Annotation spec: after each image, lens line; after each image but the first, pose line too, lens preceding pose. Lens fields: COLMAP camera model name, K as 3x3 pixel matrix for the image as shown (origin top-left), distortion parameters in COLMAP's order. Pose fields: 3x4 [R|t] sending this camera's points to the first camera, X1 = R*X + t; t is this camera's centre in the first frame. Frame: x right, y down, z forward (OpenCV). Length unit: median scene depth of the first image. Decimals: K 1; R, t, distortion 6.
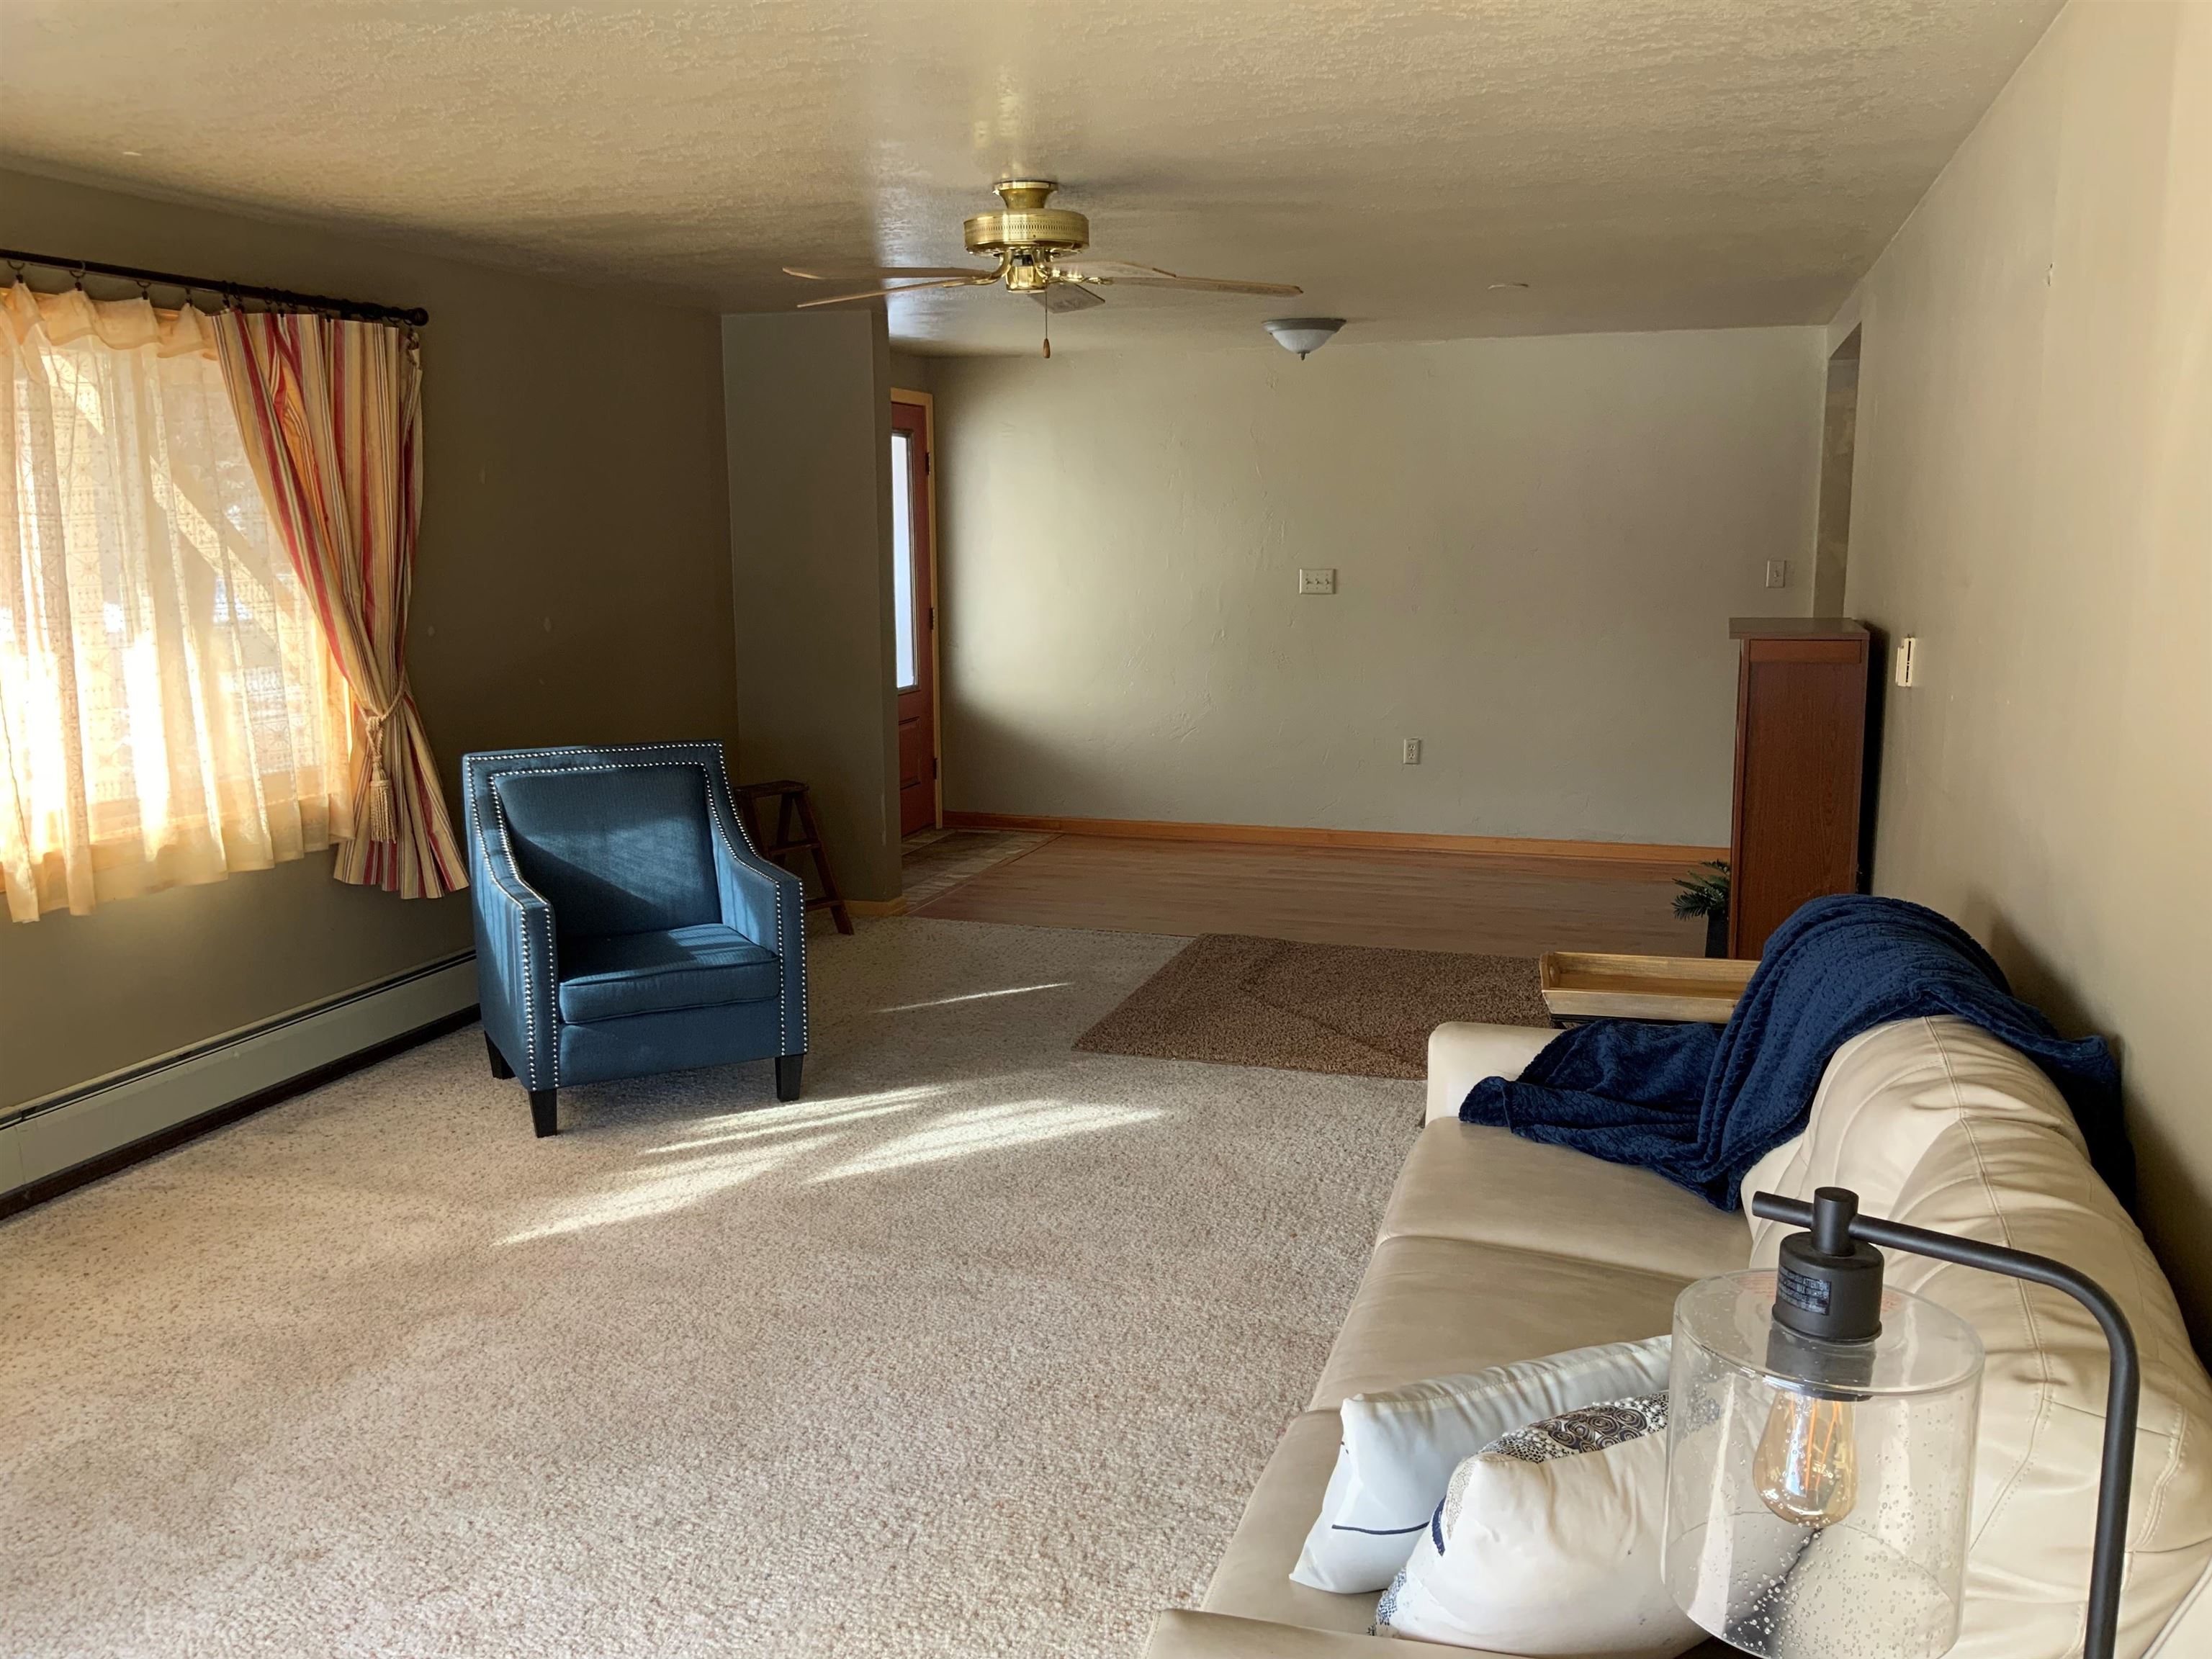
lens RADIAL K [[1807.0, 0, 1105.7], [0, 1807.0, 828.2], [0, 0, 1]] dist [0.064843, -0.124675]
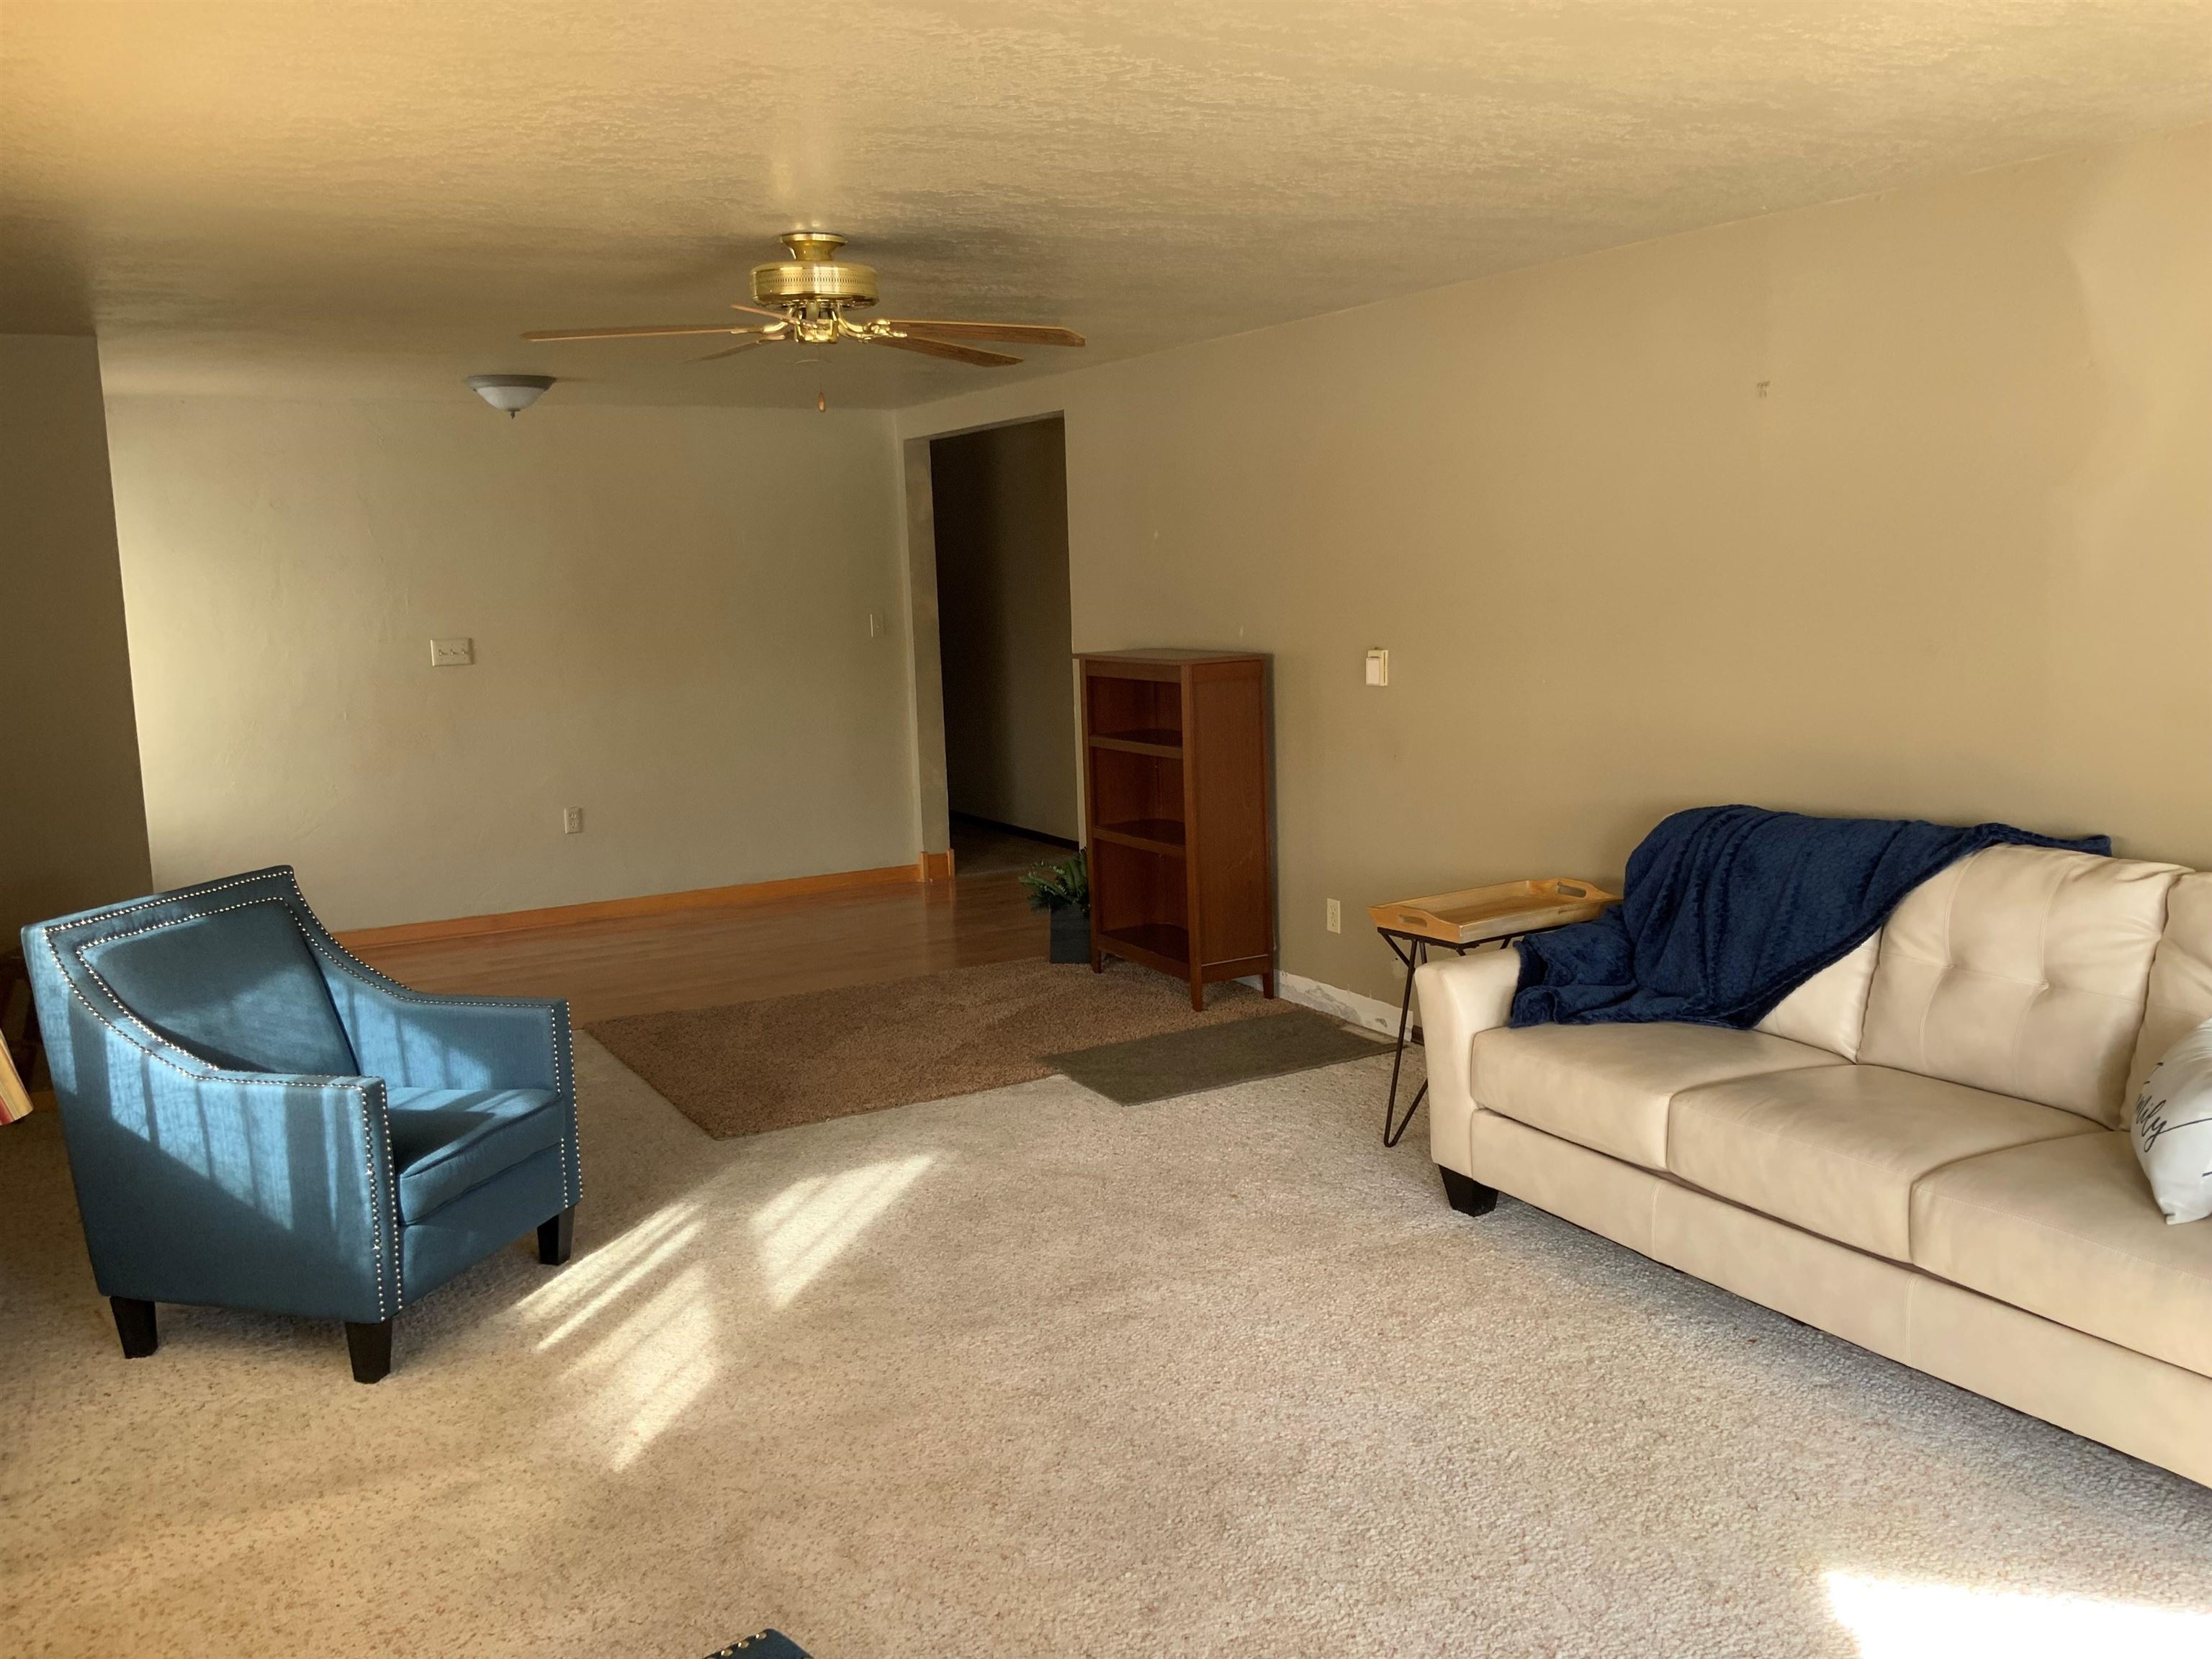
lens RADIAL K [[1807.0, 0, 1108.6], [0, 1807.0, 822.6], [0, 0, 1]] dist [0.064843, -0.124675]
pose [[0.687501, -0.121530, 0.715942, -0.618476], [0.151313, 0.988231, 0.022448, -0.035928], [-0.710244, 0.092899, 0.697798, 0.210898]]
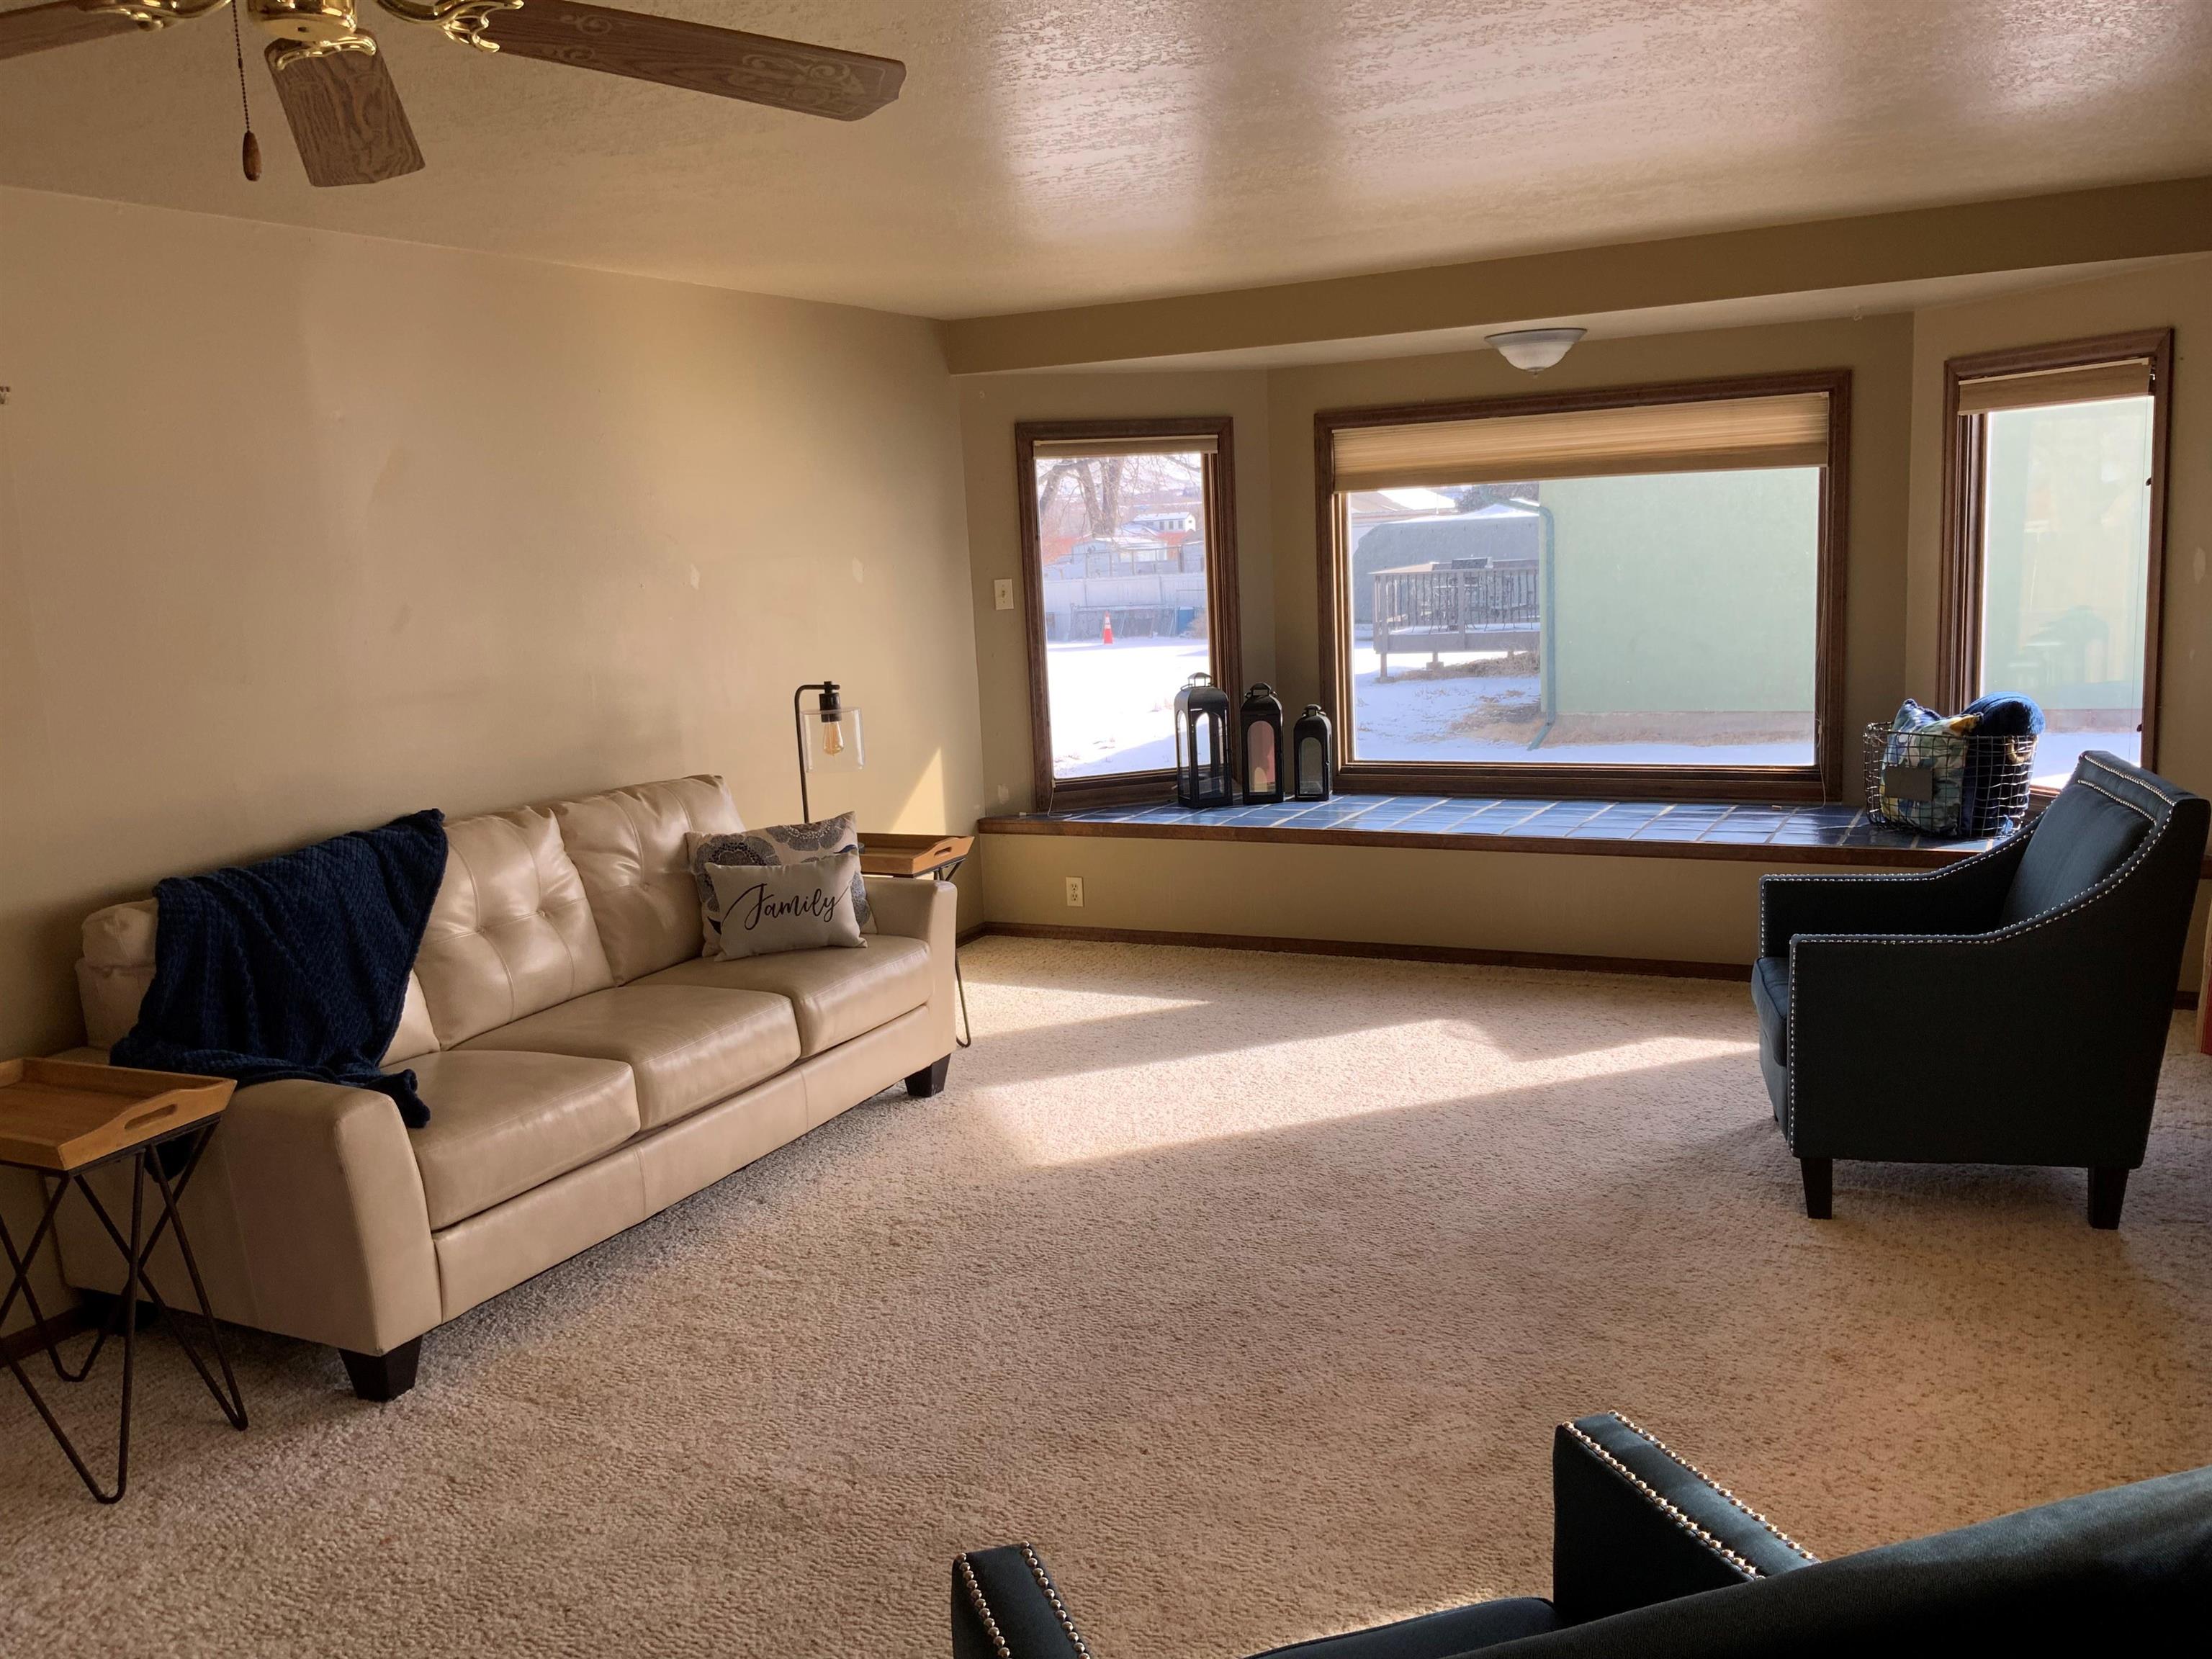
lens RADIAL K [[1807.0, 0, 1078.5], [0, 1807.0, 841.6], [0, 0, 1]] dist [0.064843, -0.124675]
pose [[-0.984293, 0.024498, 0.174837, -0.261302], [0.080822, 0.942982, 0.322881, -0.217781], [-0.156959, 0.331940, -0.930151, 1.312306]]
